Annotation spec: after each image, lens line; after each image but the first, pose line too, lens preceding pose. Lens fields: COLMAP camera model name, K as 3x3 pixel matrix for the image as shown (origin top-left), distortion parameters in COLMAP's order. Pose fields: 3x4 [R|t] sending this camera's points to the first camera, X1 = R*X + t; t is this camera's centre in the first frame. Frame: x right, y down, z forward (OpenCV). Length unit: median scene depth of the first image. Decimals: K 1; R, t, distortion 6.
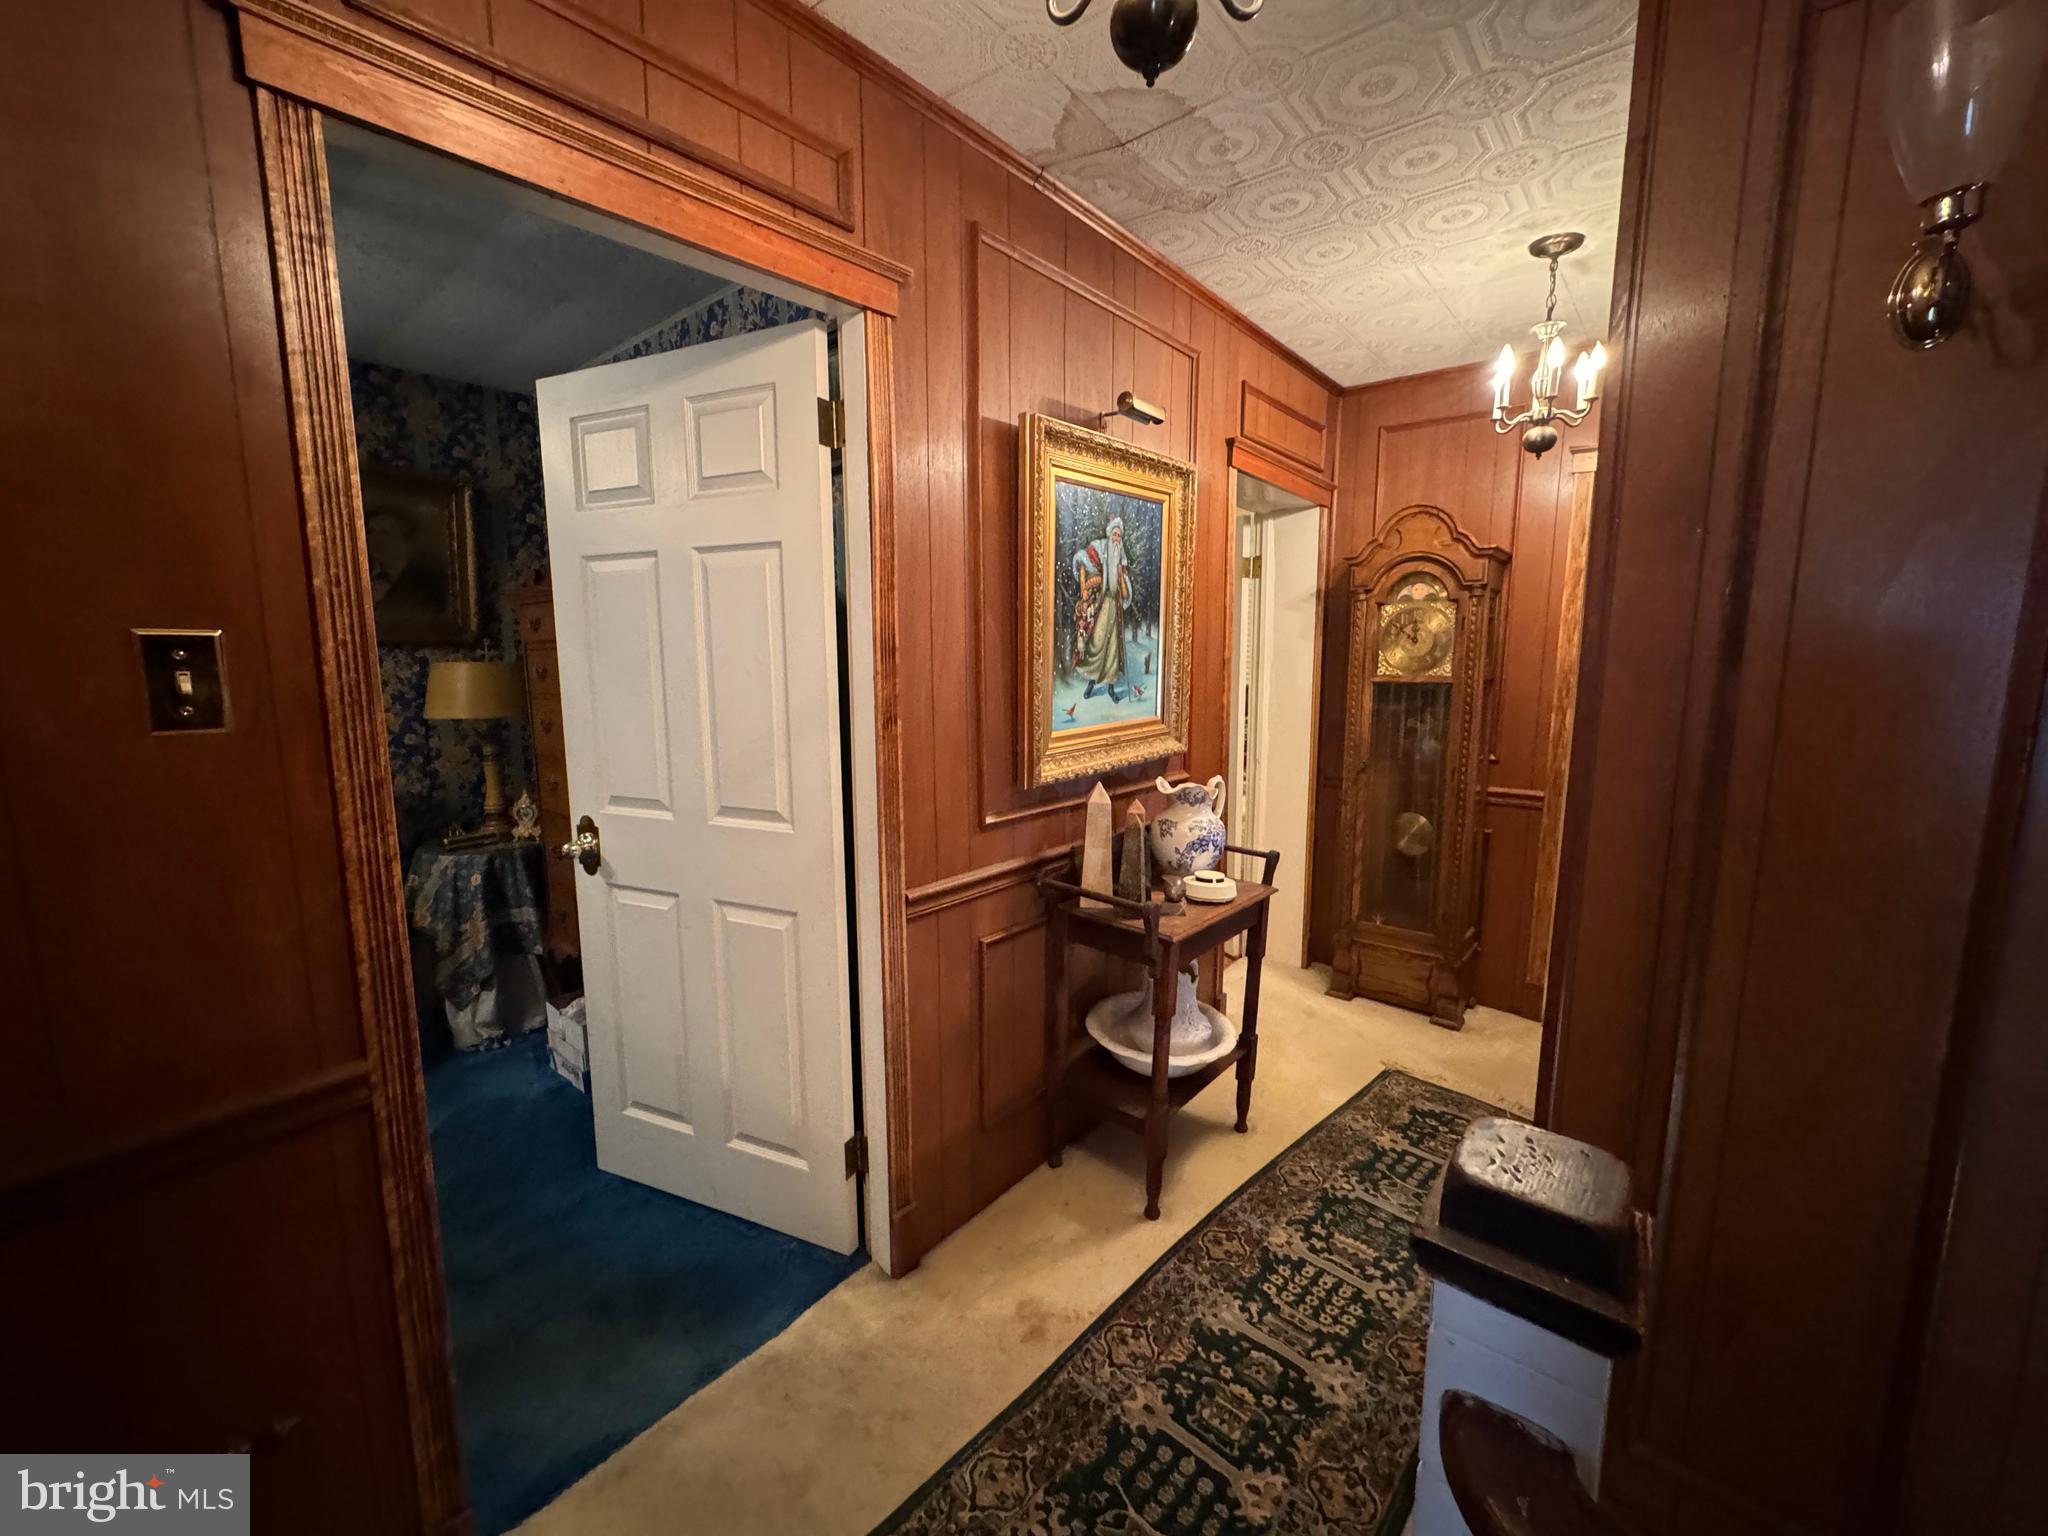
lens RADIAL K [[819.0, 0, 1028.4], [0, 819.0, 764.0], [0, 0, 1]] dist [0.008267, -0.000284]
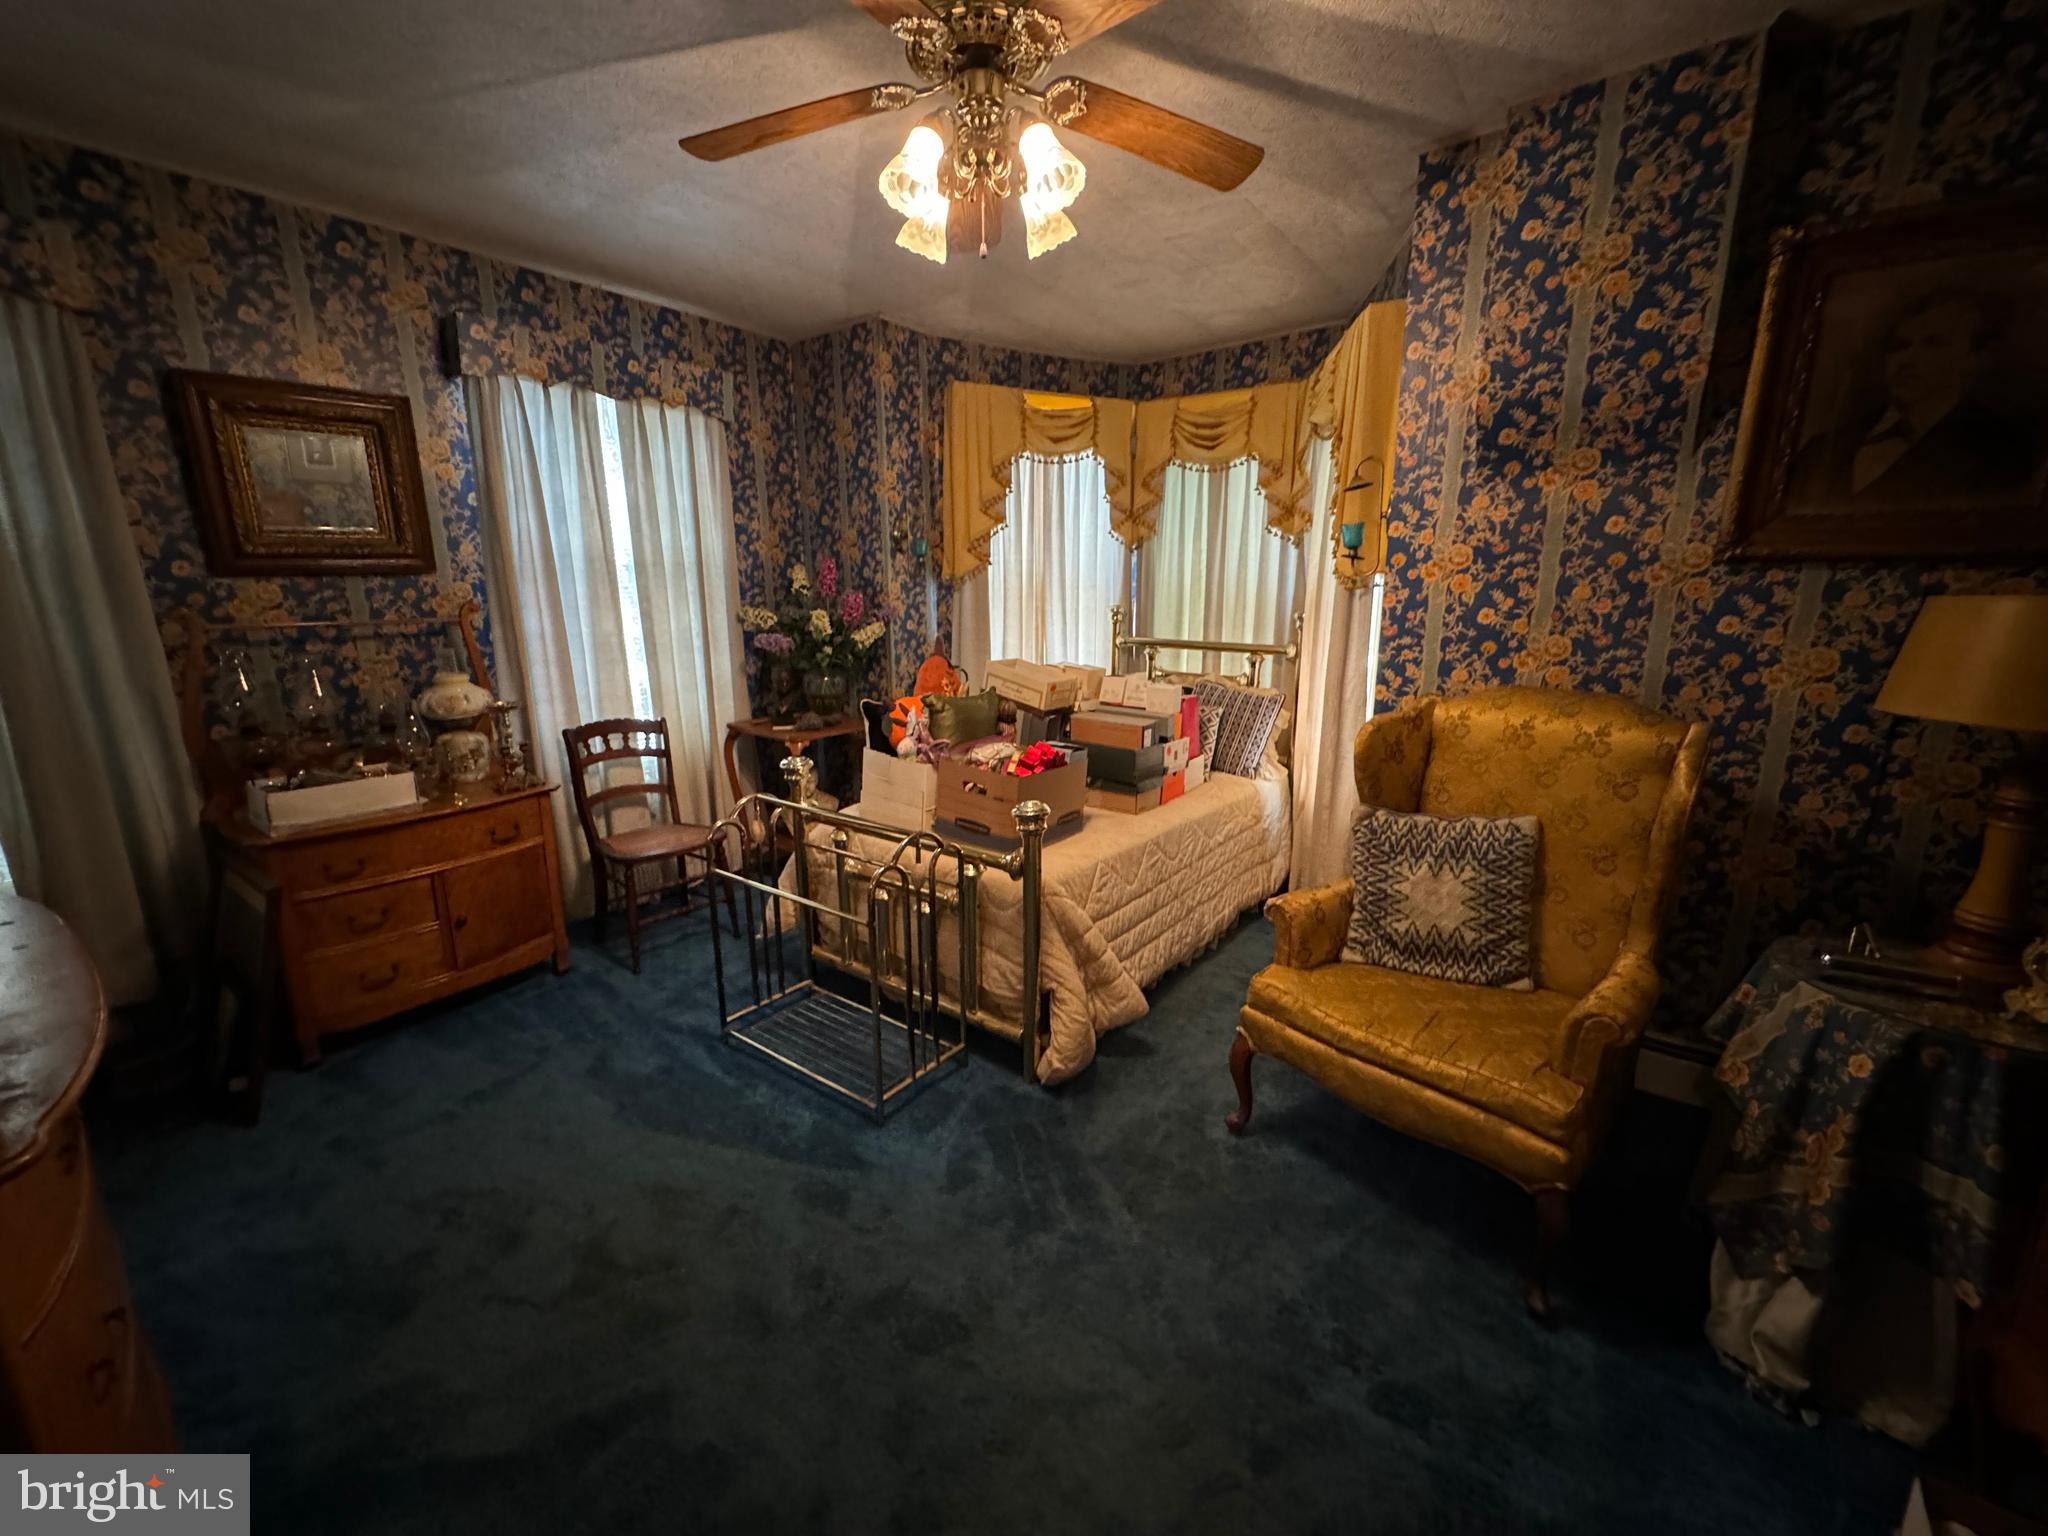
lens RADIAL K [[819.0, 0, 1024.8], [0, 819.0, 766.3], [0, 0, 1]] dist [0.008267, -0.000284]
pose [[0.068593, 0.223113, -0.972376, -0.283165], [-0.134327, 0.967862, 0.212601, -0.061628], [0.988560, 0.116033, 0.096358, 0.461872]]
